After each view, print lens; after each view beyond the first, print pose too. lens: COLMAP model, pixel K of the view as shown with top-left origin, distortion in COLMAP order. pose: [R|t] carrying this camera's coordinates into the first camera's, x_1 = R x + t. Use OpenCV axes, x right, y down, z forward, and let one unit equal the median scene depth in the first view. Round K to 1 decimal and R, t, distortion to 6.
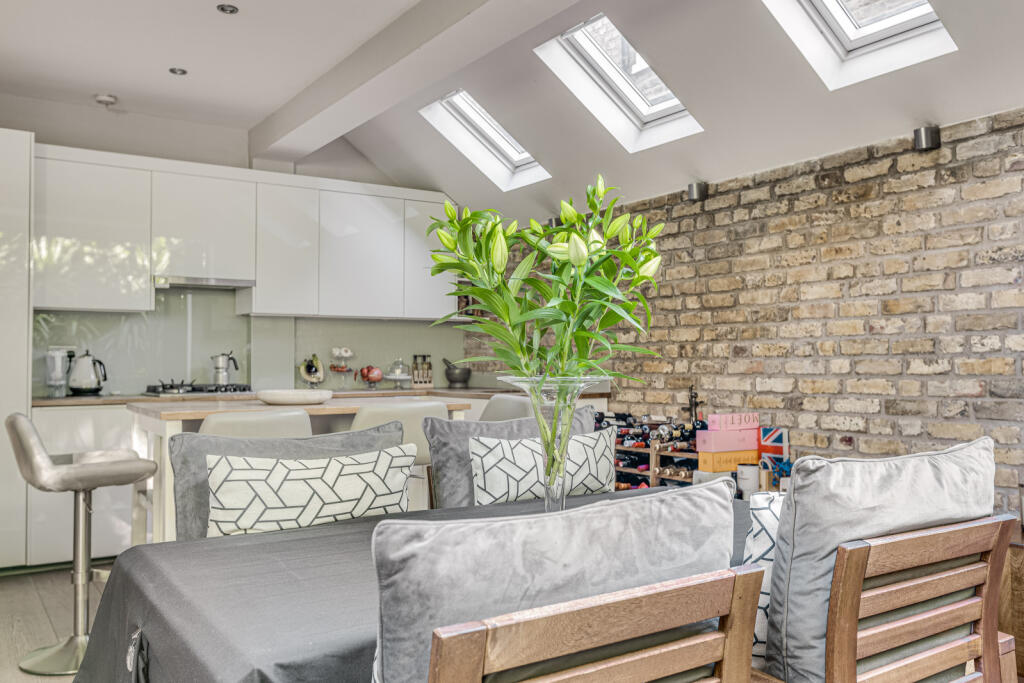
lens RADIAL K [[842.5, 0, 512.4], [0, 842.5, 343.2], [0, 0, 1]] dist [0.006898, 0.008508]
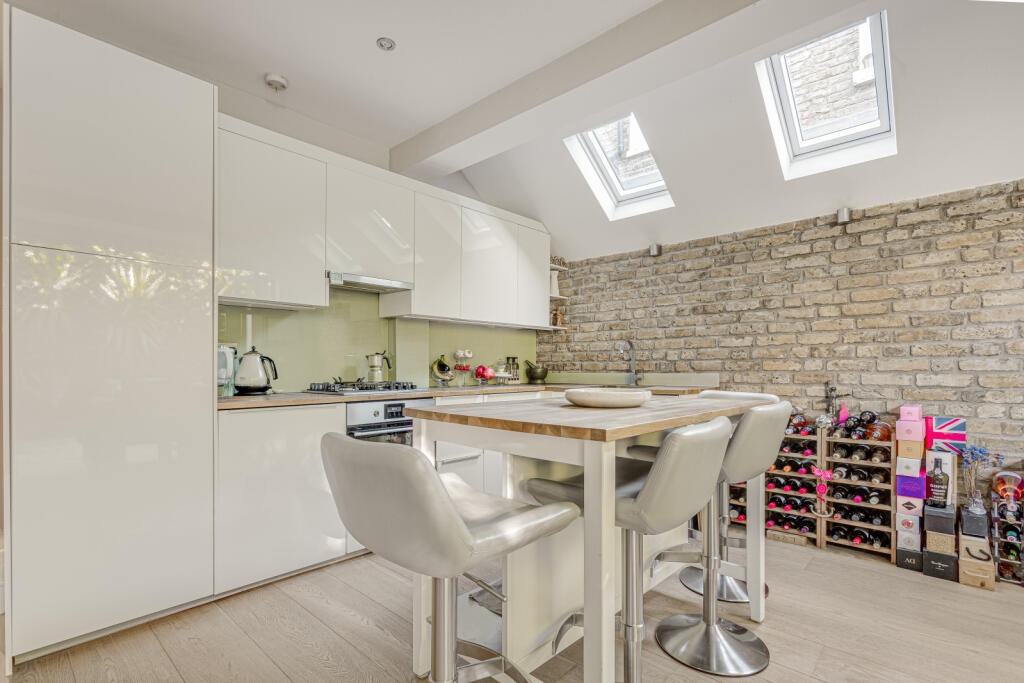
lens RADIAL K [[470.9, 0, 501.7], [0, 470.9, 368.1], [0, 0, 1]] dist [-0.002922, 0.002246]
pose [[0.973133, 0.001660, 0.230236, -0.389551], [-0.007021, 0.999723, 0.022467, 0.020167], [-0.230135, -0.023479, 0.972875, 0.461519]]
